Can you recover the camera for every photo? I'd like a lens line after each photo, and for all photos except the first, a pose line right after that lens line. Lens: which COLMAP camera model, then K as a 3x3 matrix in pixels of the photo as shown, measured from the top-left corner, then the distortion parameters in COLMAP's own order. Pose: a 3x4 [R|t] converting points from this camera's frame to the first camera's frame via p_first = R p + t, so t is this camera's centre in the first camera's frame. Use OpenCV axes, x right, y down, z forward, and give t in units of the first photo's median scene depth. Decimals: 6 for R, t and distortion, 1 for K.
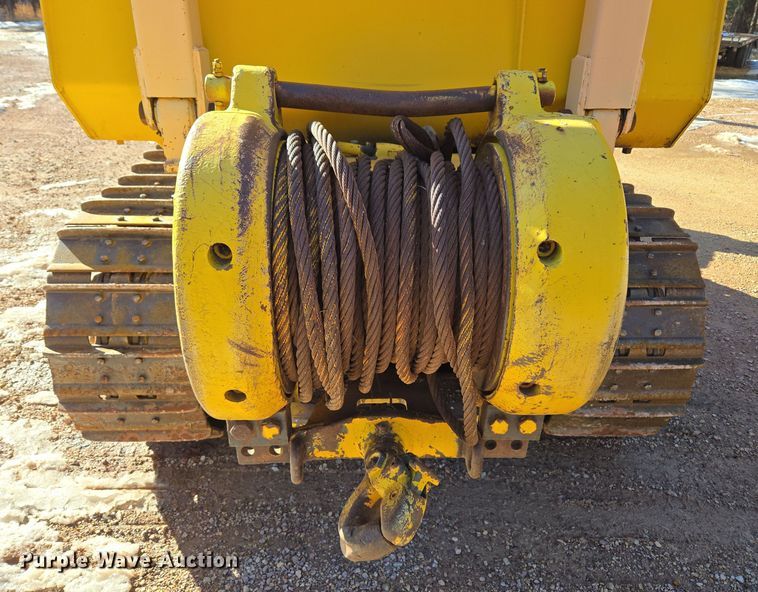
lens RADIAL K [[597.9, 0, 395.6], [0, 597.9, 323.0], [0, 0, 1]] dist [0.045020, -0.004185]
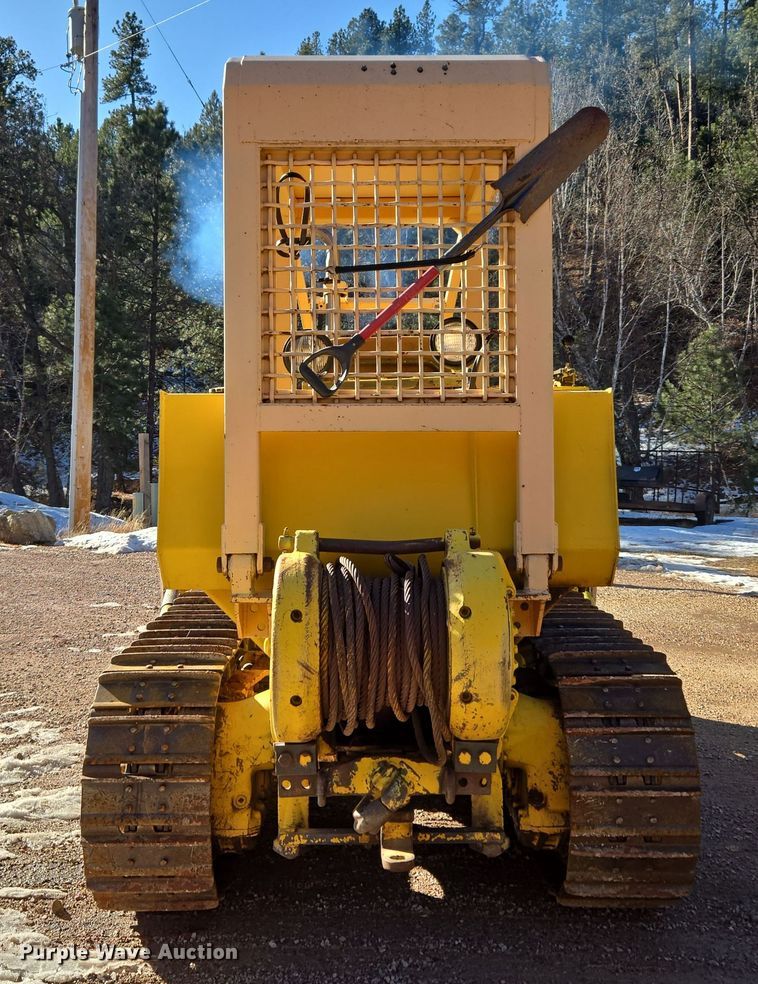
lens RADIAL K [[1116.1, 0, 378.6], [0, 1116.1, 489.7], [0, 0, 1]] dist [-0.005596, -0.002936]
pose [[0.998834, -0.028316, -0.039101, 0.076486], [0.008147, 0.897174, -0.441602, 0.646719], [0.047585, 0.440769, 0.896358, -1.397571]]
